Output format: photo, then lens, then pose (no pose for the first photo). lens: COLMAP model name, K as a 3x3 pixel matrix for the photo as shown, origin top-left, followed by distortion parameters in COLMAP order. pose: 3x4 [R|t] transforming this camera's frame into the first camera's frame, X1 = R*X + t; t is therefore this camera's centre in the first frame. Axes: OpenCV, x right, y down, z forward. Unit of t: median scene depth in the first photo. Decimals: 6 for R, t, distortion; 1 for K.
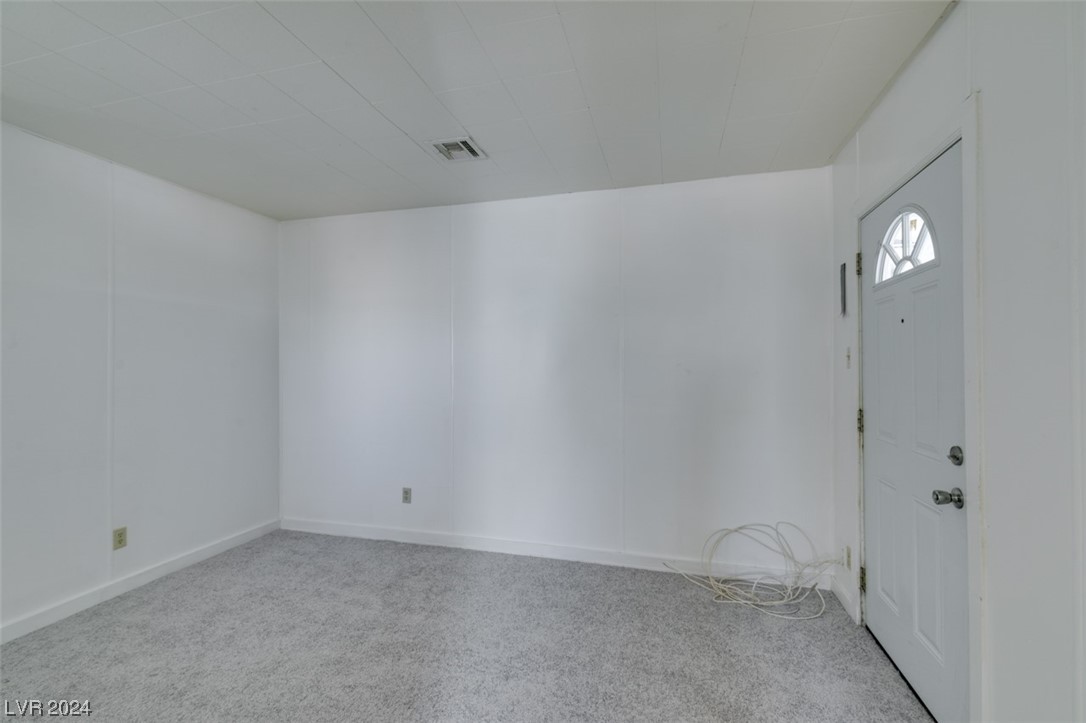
lens RADIAL K [[491.8, 0, 543.0], [0, 491.8, 361.5], [0, 0, 1]] dist [0.008225, -0.000904]
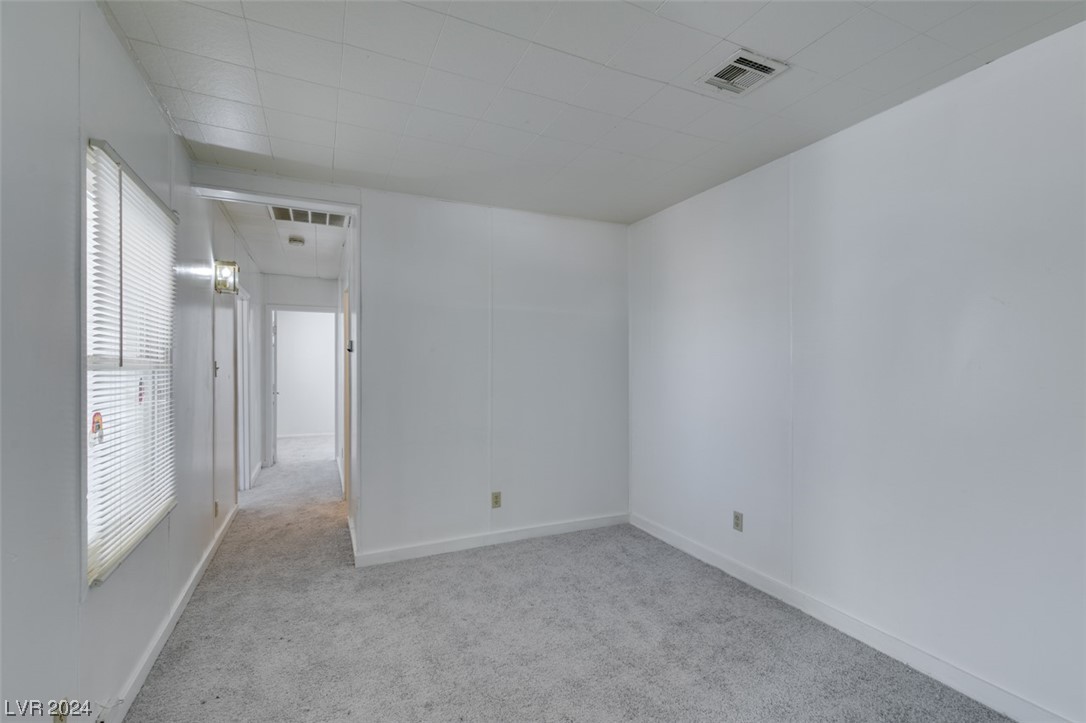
lens RADIAL K [[491.8, 0, 543.0], [0, 491.8, 361.5], [0, 0, 1]] dist [0.008225, -0.000904]
pose [[0.644662, -0.004437, -0.764455, 0.177188], [0.002429, 0.999990, -0.003756, 0.005679], [0.764464, 0.000564, 0.644666, 0.252280]]
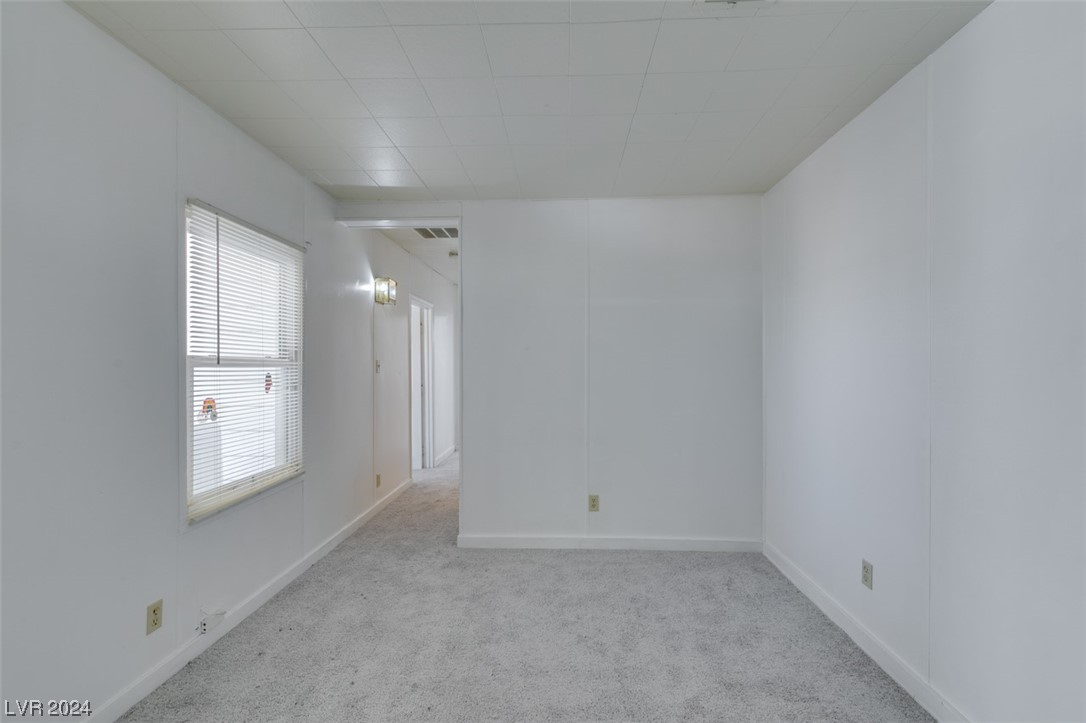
lens RADIAL K [[491.8, 0, 543.0], [0, 491.8, 361.5], [0, 0, 1]] dist [0.008225, -0.000904]
pose [[0.217772, -0.002818, -0.975996, 0.281880], [0.004893, 0.999986, -0.001795, 0.007800], [0.975987, -0.004385, 0.217783, 0.563676]]
